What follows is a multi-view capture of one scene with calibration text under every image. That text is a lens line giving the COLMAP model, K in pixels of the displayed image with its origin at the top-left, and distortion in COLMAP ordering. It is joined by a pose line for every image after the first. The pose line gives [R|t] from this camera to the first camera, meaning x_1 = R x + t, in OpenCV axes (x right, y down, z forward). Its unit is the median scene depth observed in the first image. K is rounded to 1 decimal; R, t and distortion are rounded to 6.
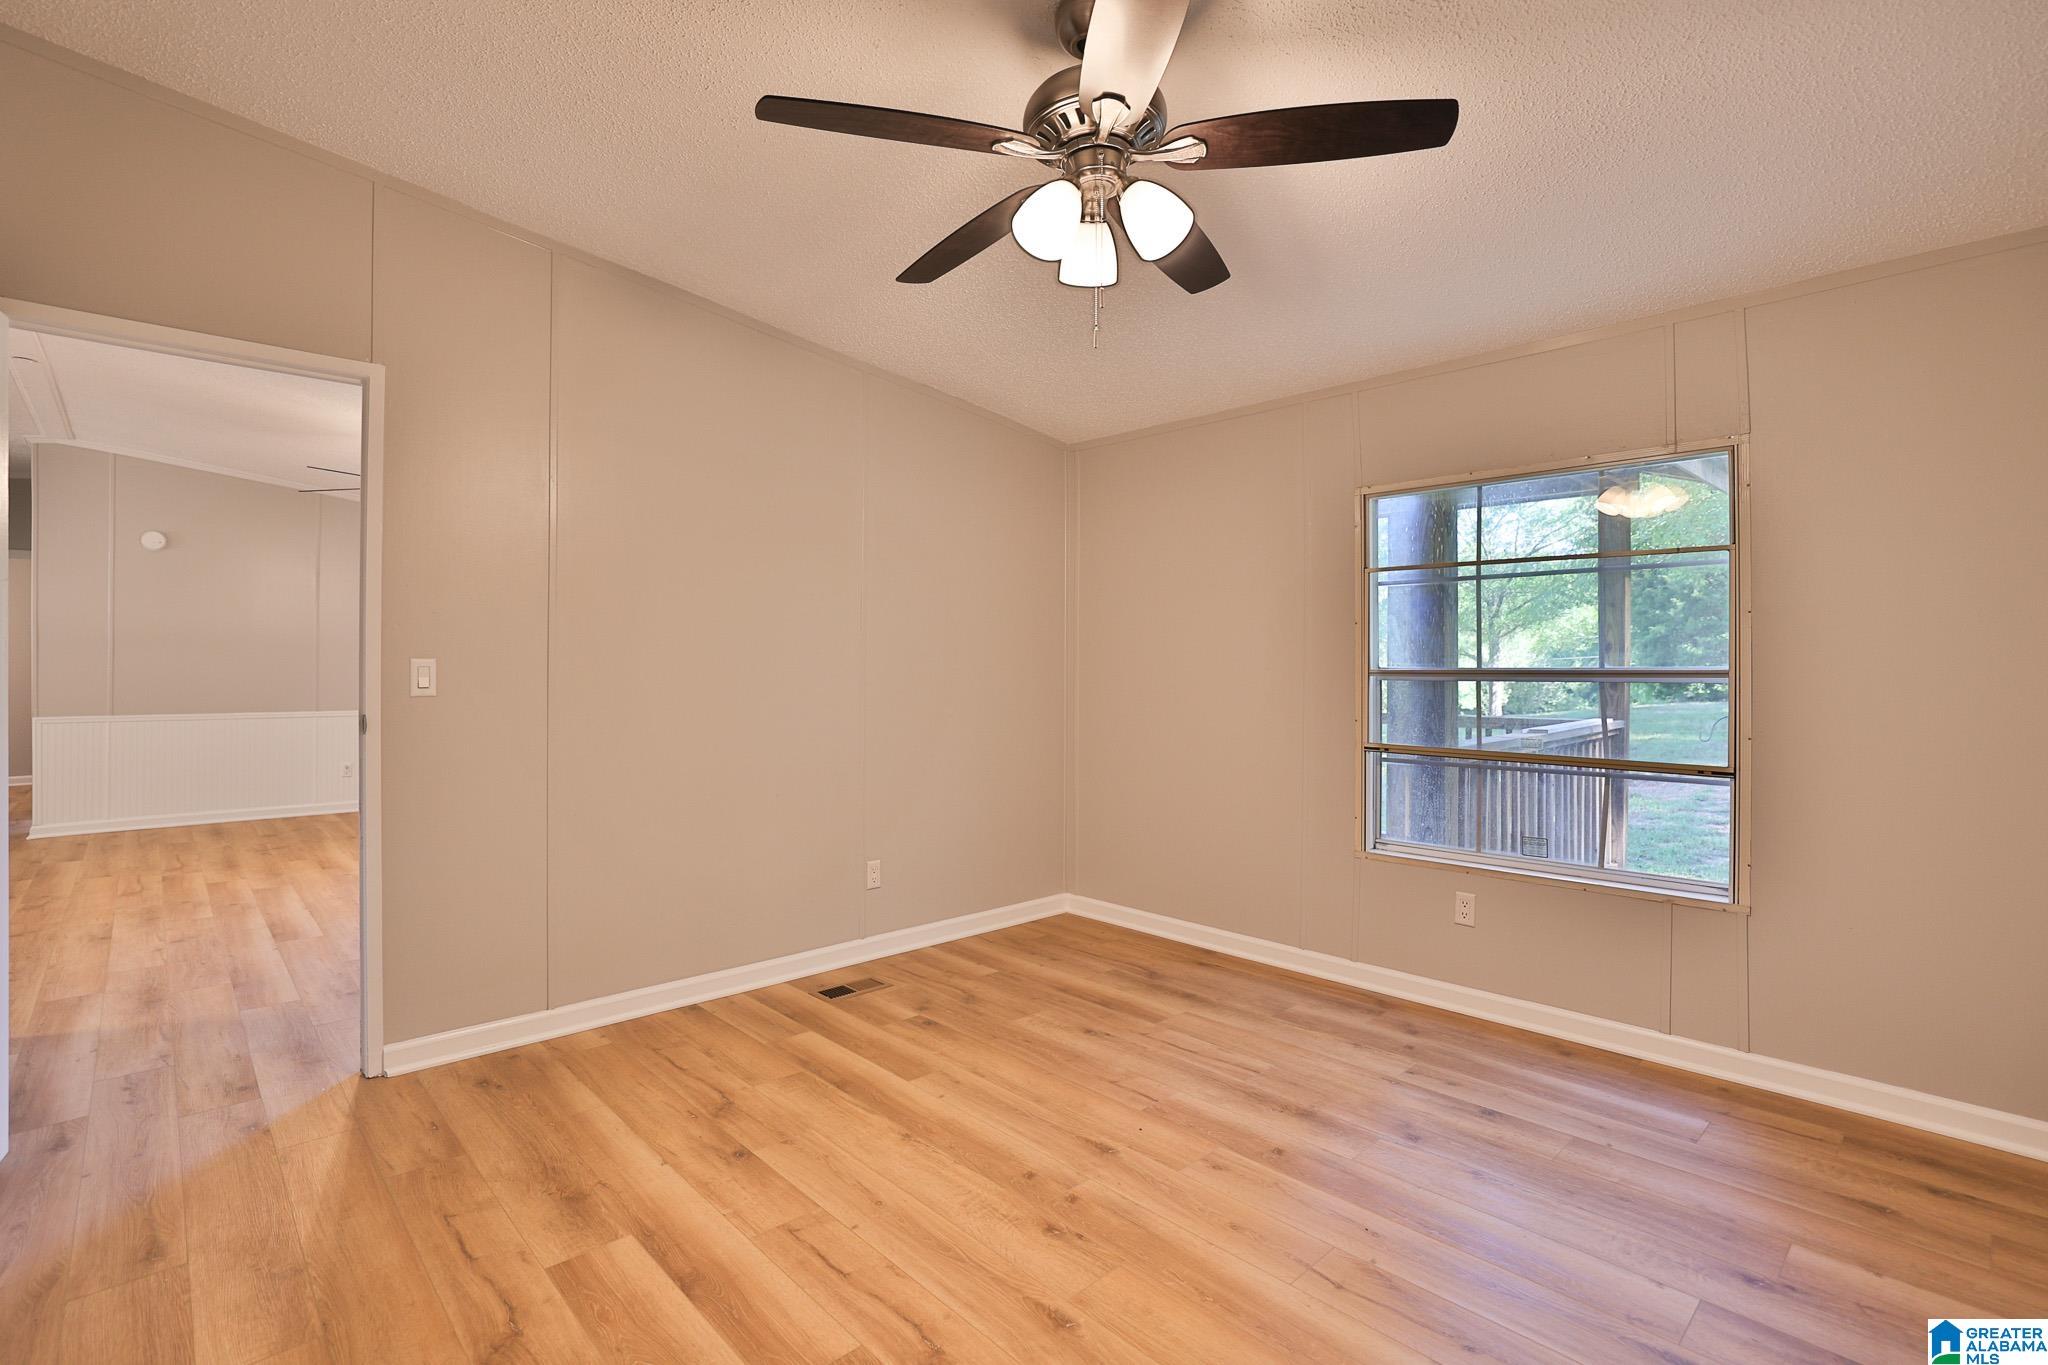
lens RADIAL K [[934.9, 0, 988.6], [0, 934.9, 659.6], [0, 0, 1]] dist [-0.048357, 0.017879]
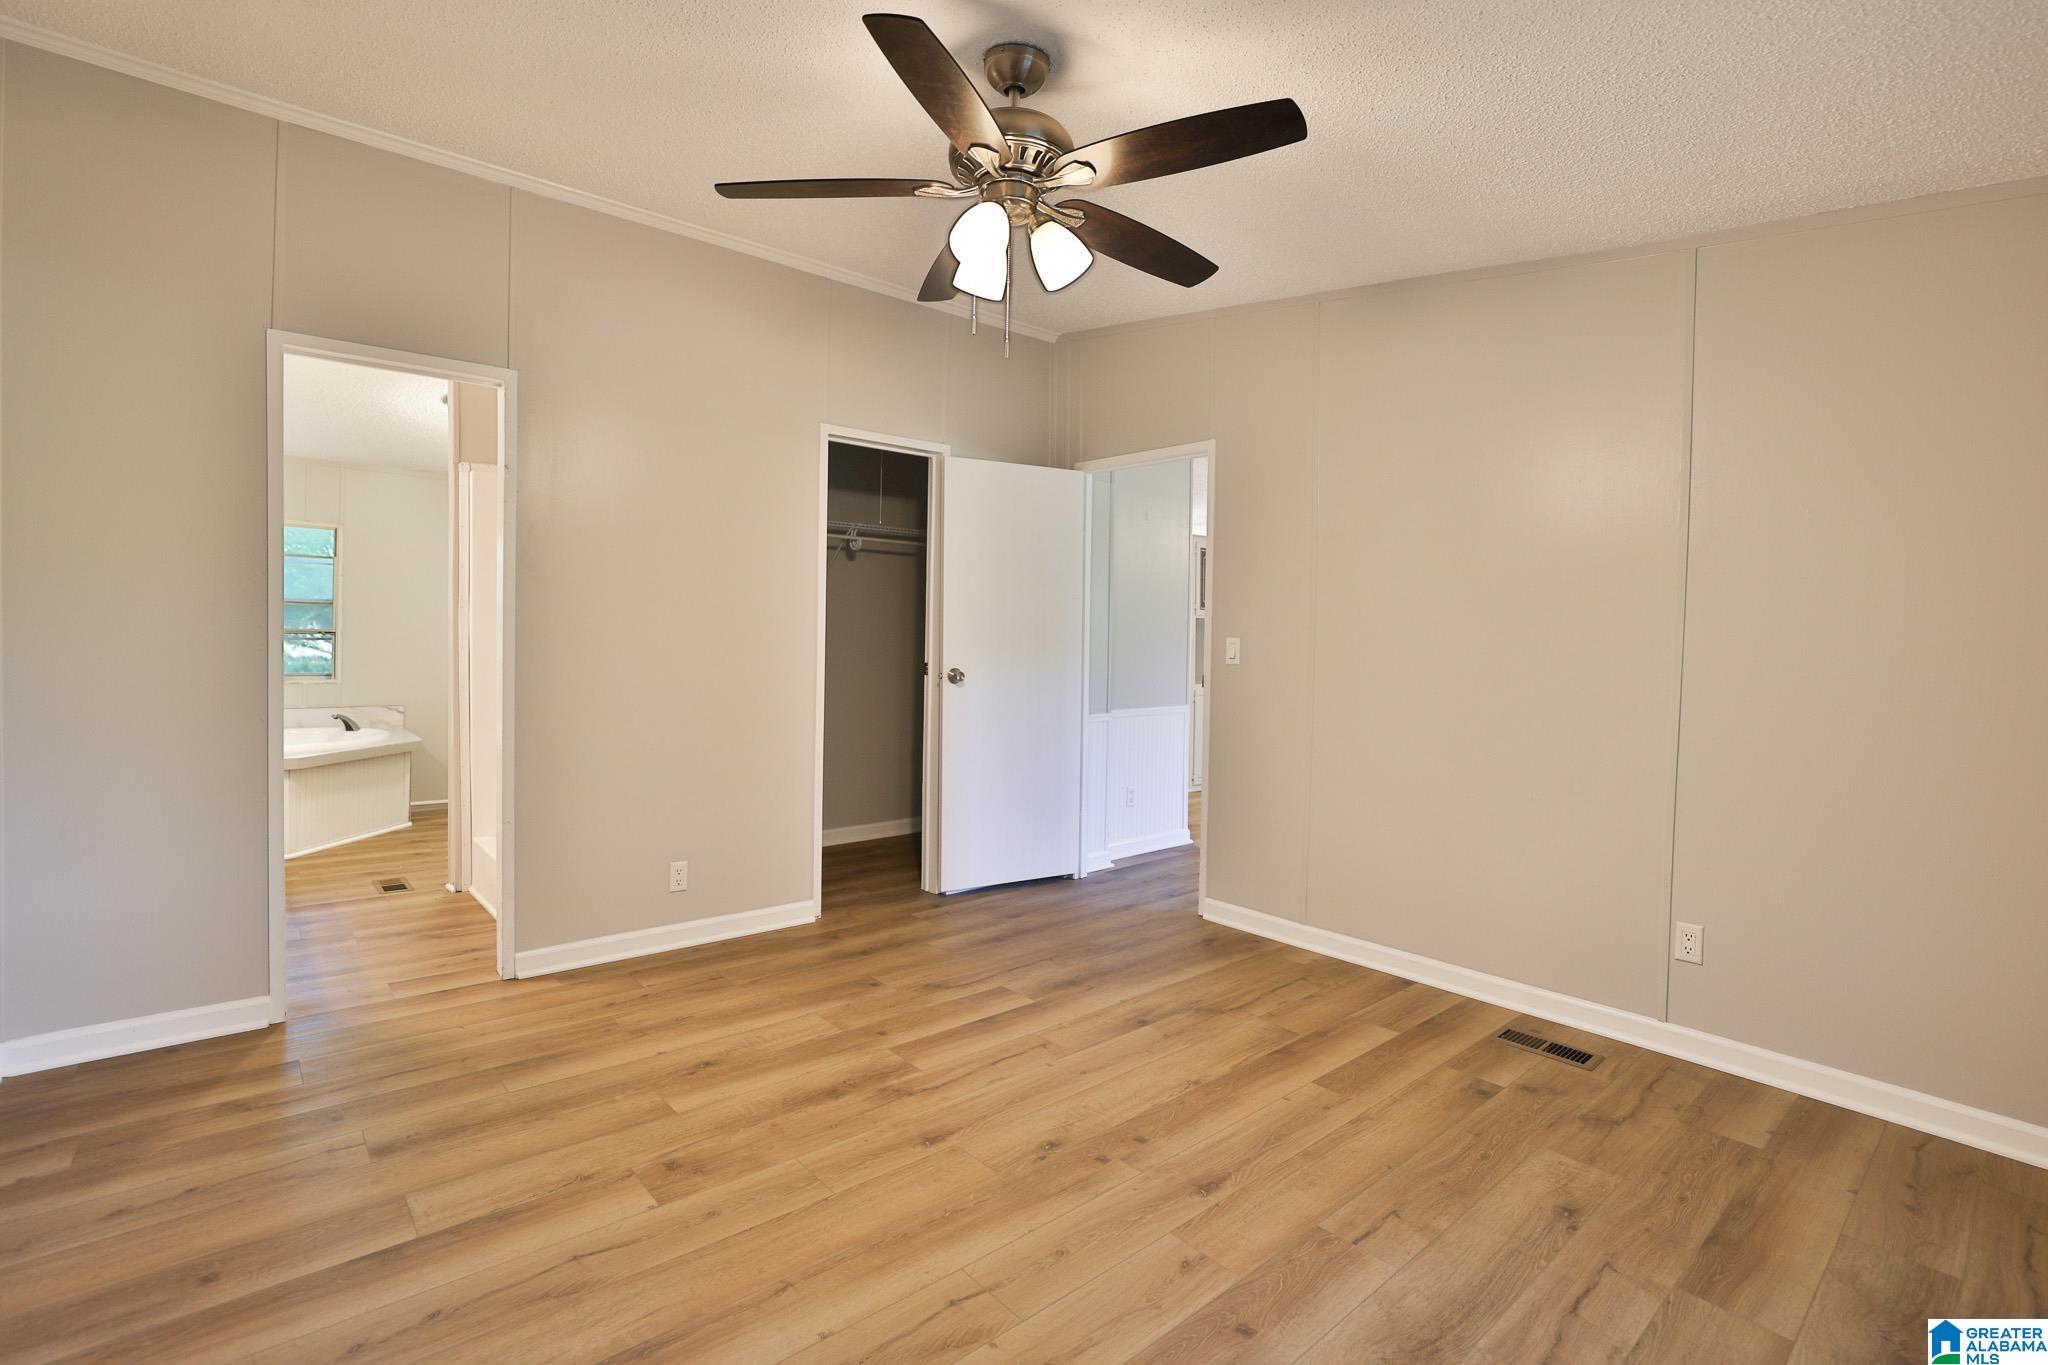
lens RADIAL K [[934.9, 0, 988.6], [0, 934.9, 659.6], [0, 0, 1]] dist [-0.048357, 0.017879]
pose [[-0.035699, 0.018695, -0.999188, 0.832336], [-0.015400, 0.999696, 0.019255, 0.012196], [0.999244, 0.016075, -0.035400, 0.680406]]
